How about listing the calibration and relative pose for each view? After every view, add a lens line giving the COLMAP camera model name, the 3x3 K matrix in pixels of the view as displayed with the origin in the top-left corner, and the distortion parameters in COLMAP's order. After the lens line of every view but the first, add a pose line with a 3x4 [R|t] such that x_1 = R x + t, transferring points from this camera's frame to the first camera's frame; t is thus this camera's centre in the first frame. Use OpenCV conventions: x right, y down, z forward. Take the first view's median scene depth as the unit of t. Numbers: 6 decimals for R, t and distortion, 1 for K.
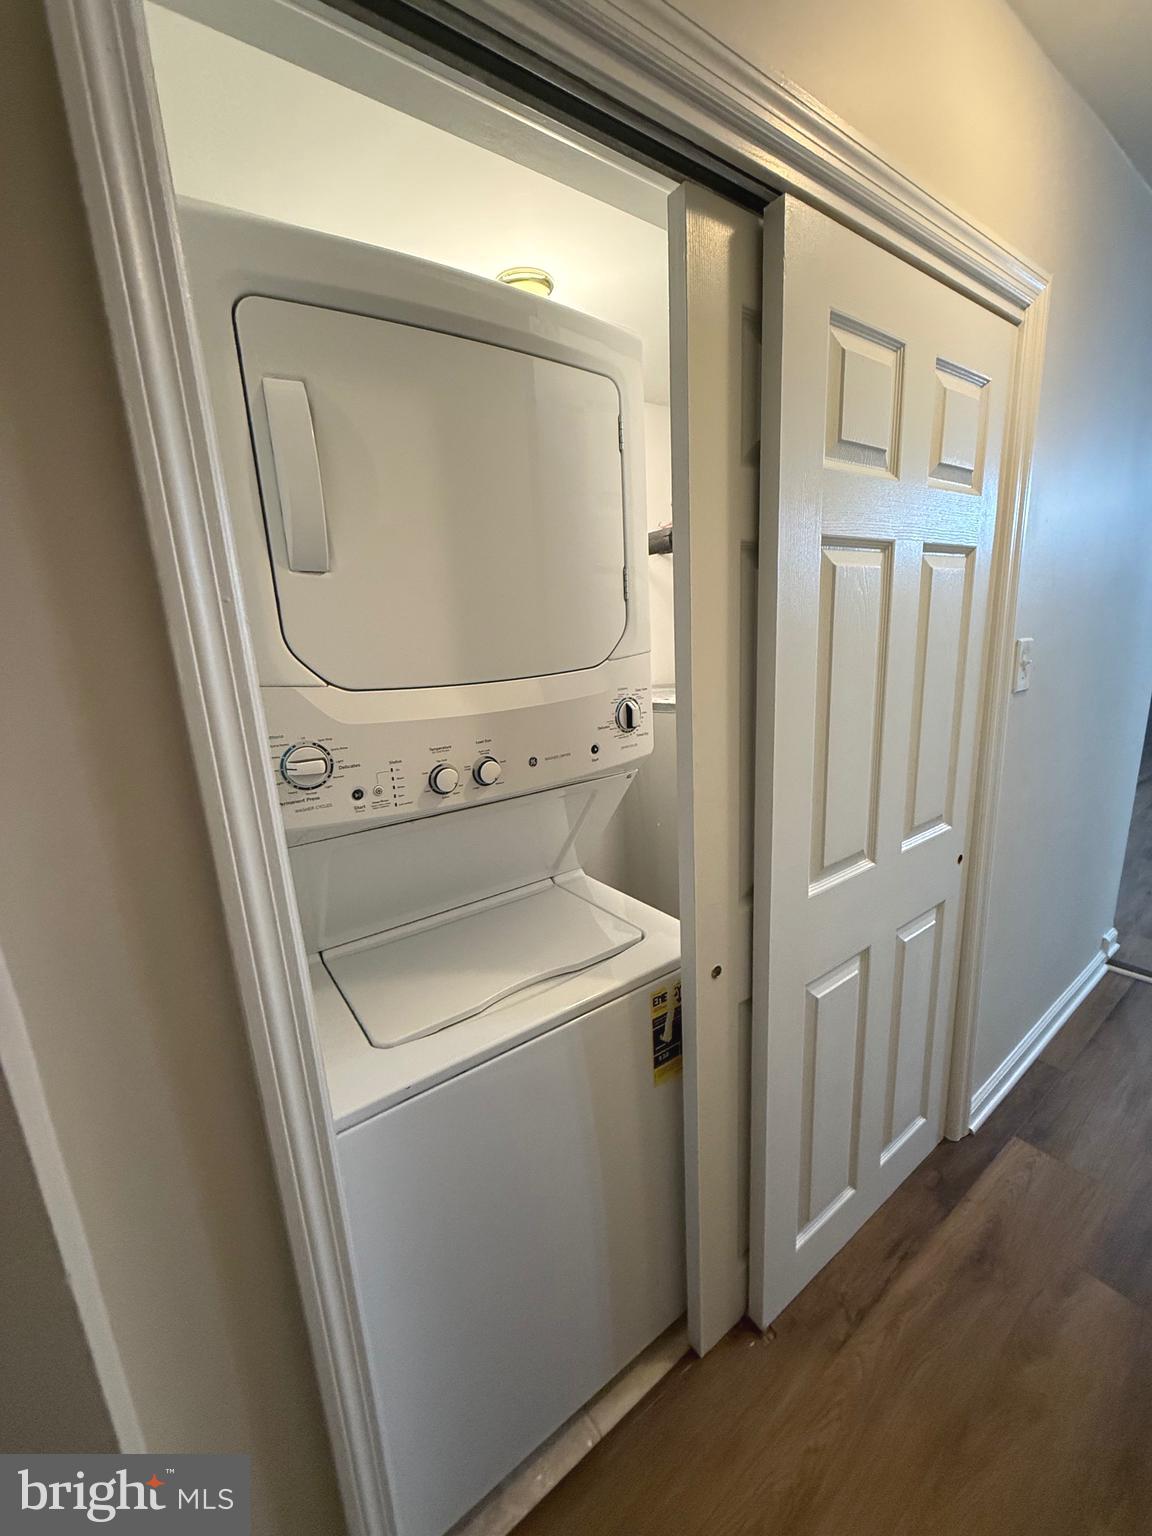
lens RADIAL K [[605.5, 0, 575.8], [0, 605.5, 767.0], [0, 0, 1]] dist [-0.000396, -0.000148]
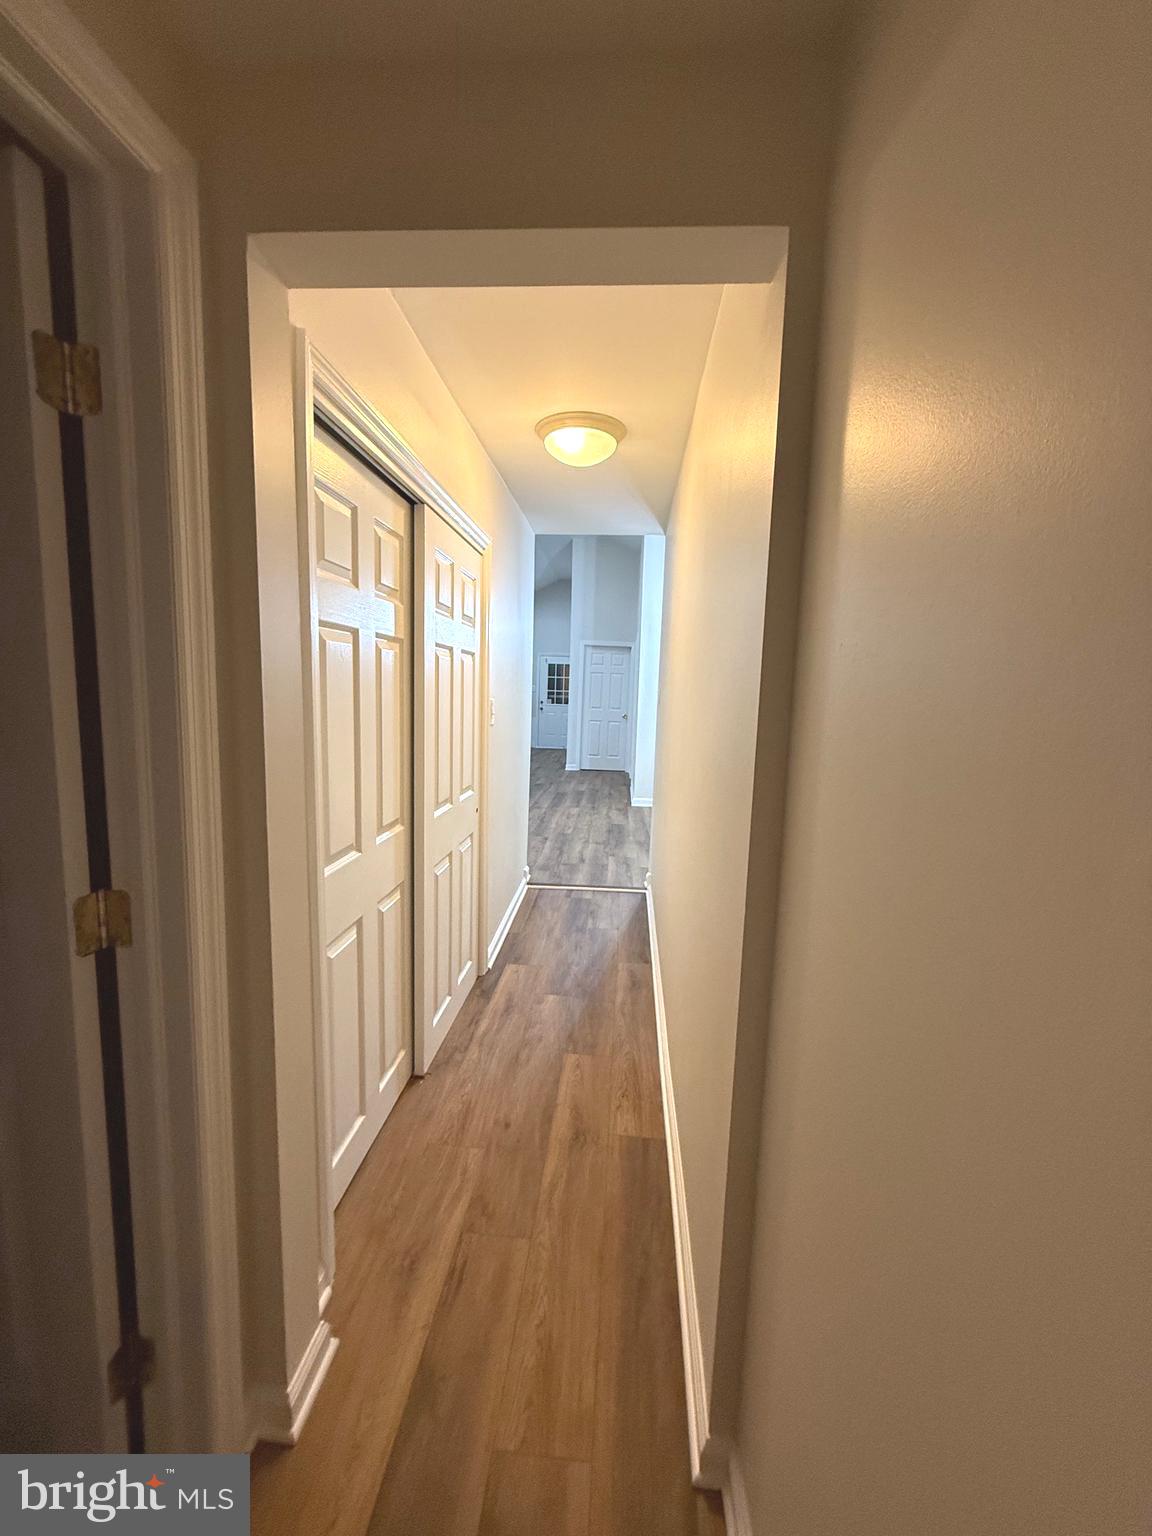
lens RADIAL K [[605.5, 0, 573.2], [0, 605.5, 767.4], [0, 0, 1]] dist [-0.000396, -0.000148]
pose [[0.650718, -0.023100, 0.758968, -0.638870], [0.101178, 0.993262, -0.056516, 0.161486], [-0.752549, 0.113567, 0.648670, -0.503471]]
